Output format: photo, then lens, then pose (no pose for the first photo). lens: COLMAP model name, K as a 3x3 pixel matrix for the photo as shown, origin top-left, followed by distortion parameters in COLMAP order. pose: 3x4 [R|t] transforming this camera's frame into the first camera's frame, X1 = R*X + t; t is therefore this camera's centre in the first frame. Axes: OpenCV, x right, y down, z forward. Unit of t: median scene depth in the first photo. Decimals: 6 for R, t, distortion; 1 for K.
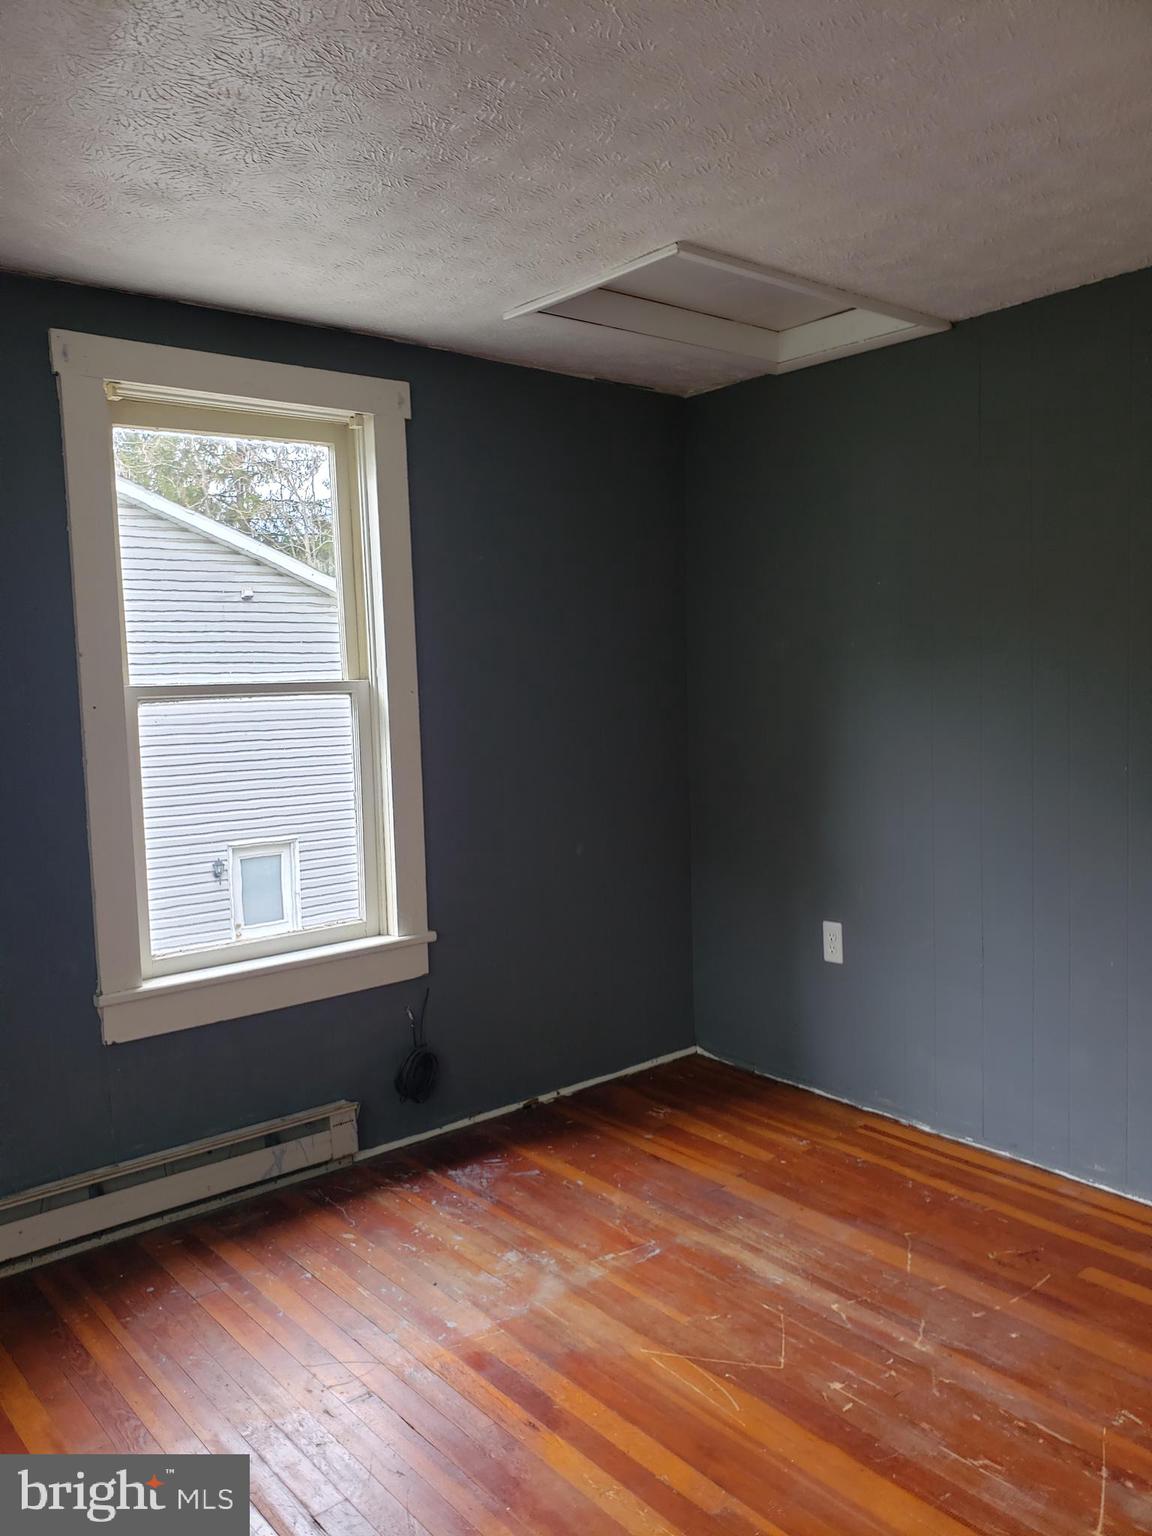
lens RADIAL K [[1196.1, 0, 578.7], [0, 1196.1, 785.3], [0, 0, 1]] dist [0.039320, -0.002975]
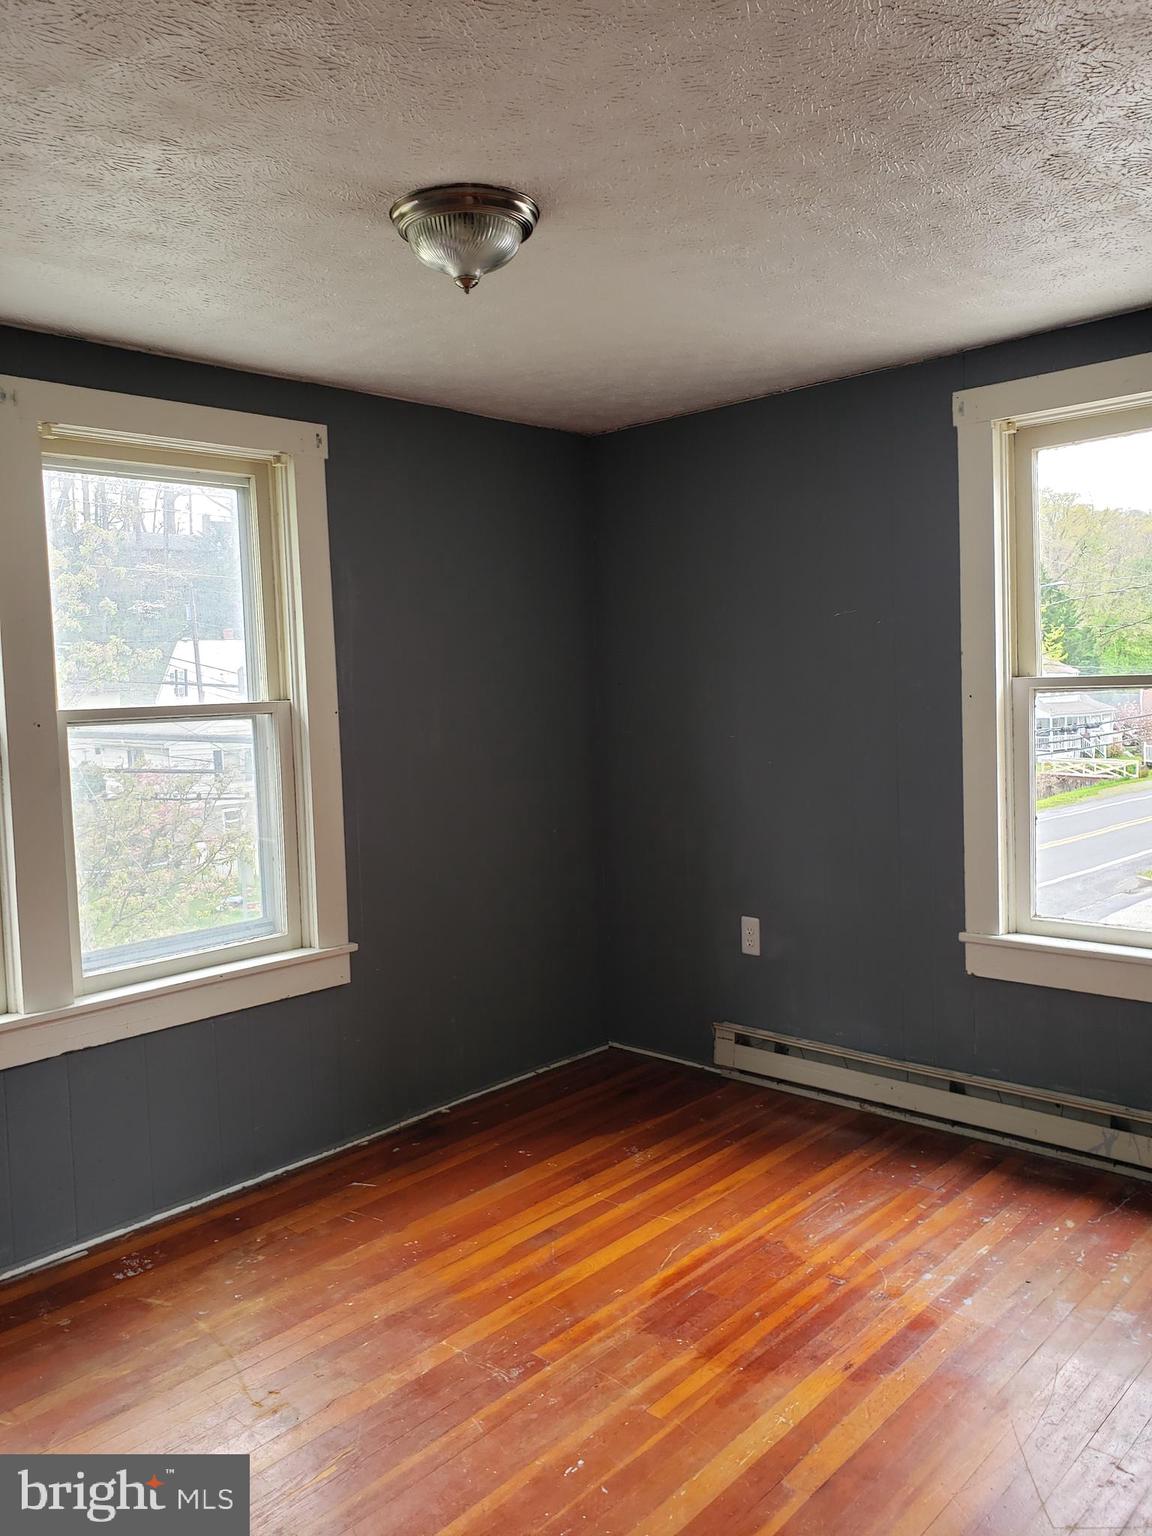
lens RADIAL K [[1190.4, 0, 576.0], [0, 1190.4, 768.0], [0, 0, 1]] dist [0.017757, 0.004595]
pose [[0.139974, 0.095715, -0.985518, 0.716619], [-0.060467, 0.994285, 0.087978, -0.072354], [0.988307, 0.047277, 0.144961, 0.427912]]
